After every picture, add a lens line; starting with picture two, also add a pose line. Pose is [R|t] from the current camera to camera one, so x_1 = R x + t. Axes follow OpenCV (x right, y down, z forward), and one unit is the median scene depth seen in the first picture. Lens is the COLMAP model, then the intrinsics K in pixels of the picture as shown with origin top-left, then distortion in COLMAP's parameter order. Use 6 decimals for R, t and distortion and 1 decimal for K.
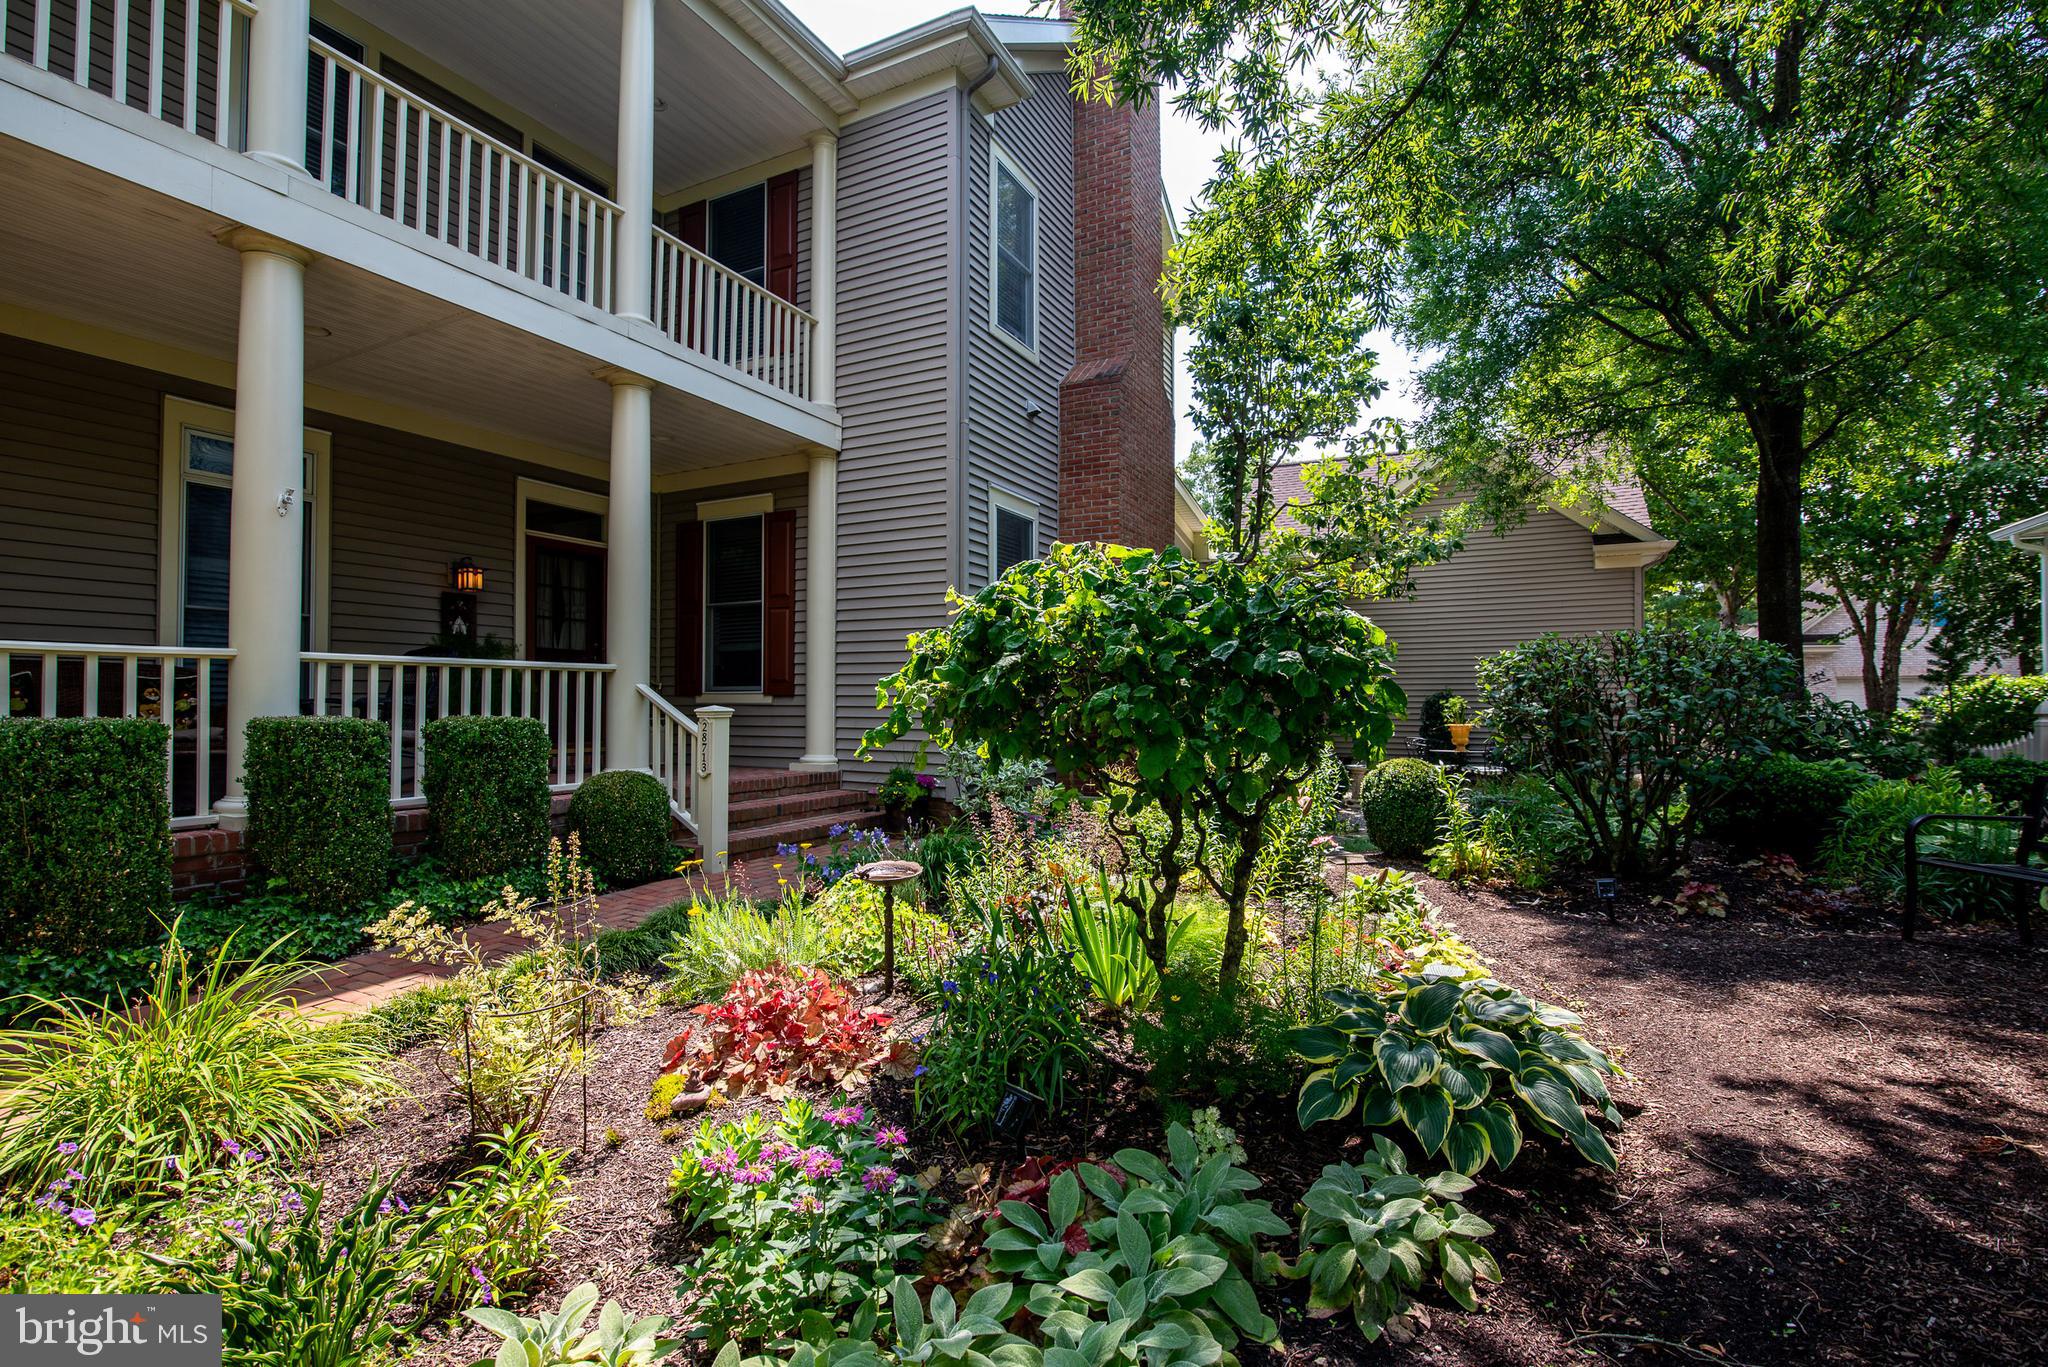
lens RADIAL K [[948.8, 0, 1019.3], [0, 948.8, 689.0], [0, 0, 1]] dist [-0.002990, -0.007626]
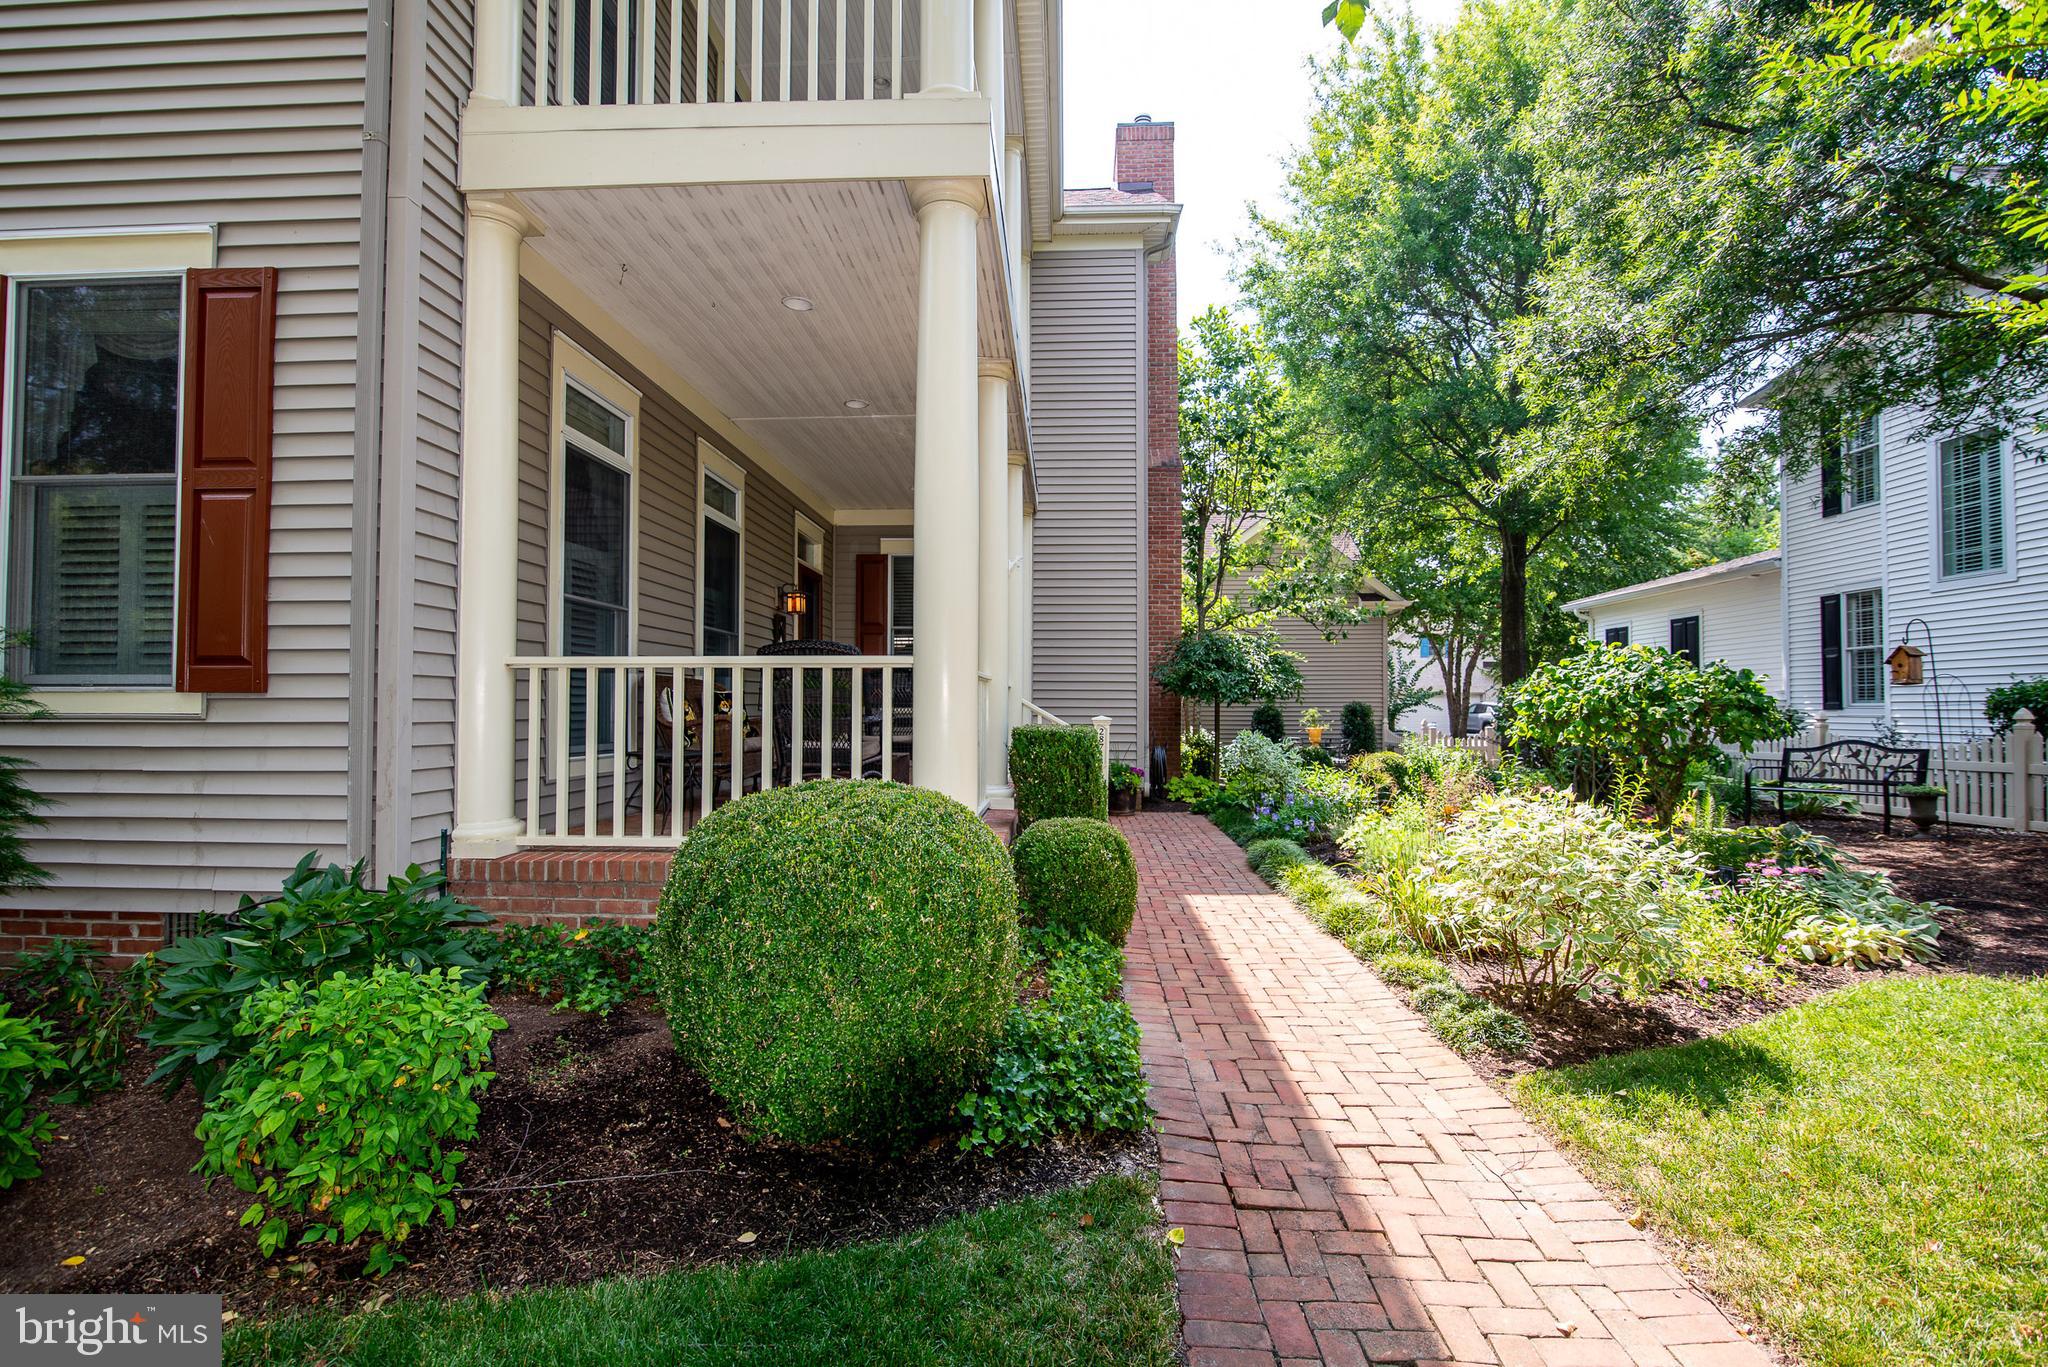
lens RADIAL K [[948.8, 0, 1019.3], [0, 948.8, 689.0], [0, 0, 1]] dist [-0.002990, -0.007626]
pose [[0.910444, 0.012610, 0.413439, -0.738471], [-0.011055, 0.999920, -0.006153, -0.008577], [-0.413484, 0.001031, 0.910511, -0.131691]]
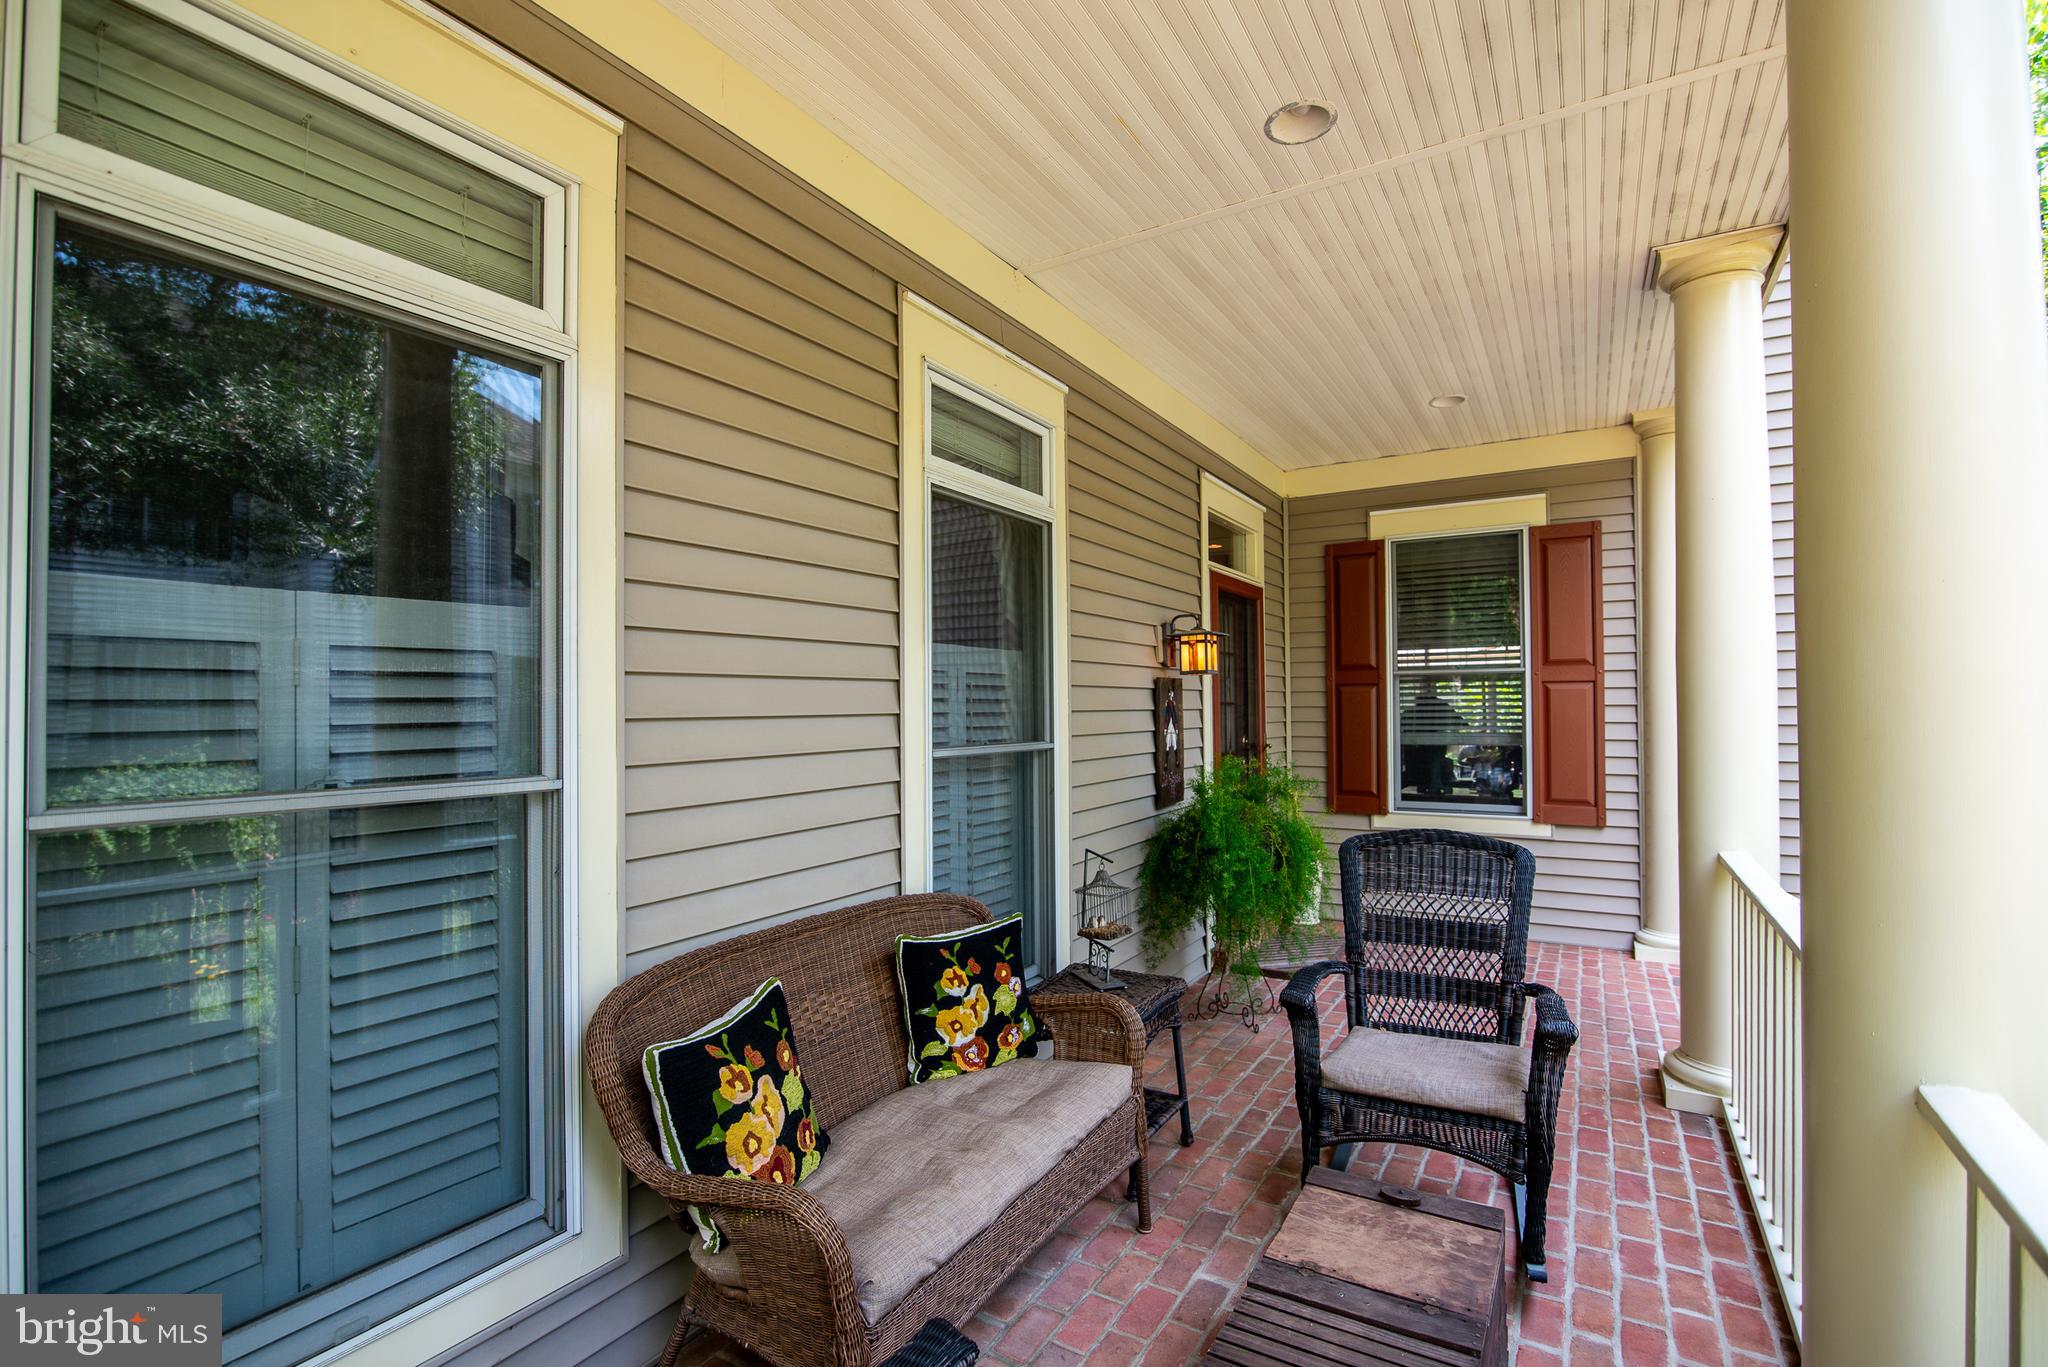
lens RADIAL K [[948.8, 0, 1019.3], [0, 948.8, 689.0], [0, 0, 1]] dist [-0.002990, -0.007626]
pose [[0.997555, -0.013389, -0.068586, -0.593899], [0.012770, 0.999874, -0.009454, -0.084284], [0.068703, 0.008555, 0.997600, 0.395180]]
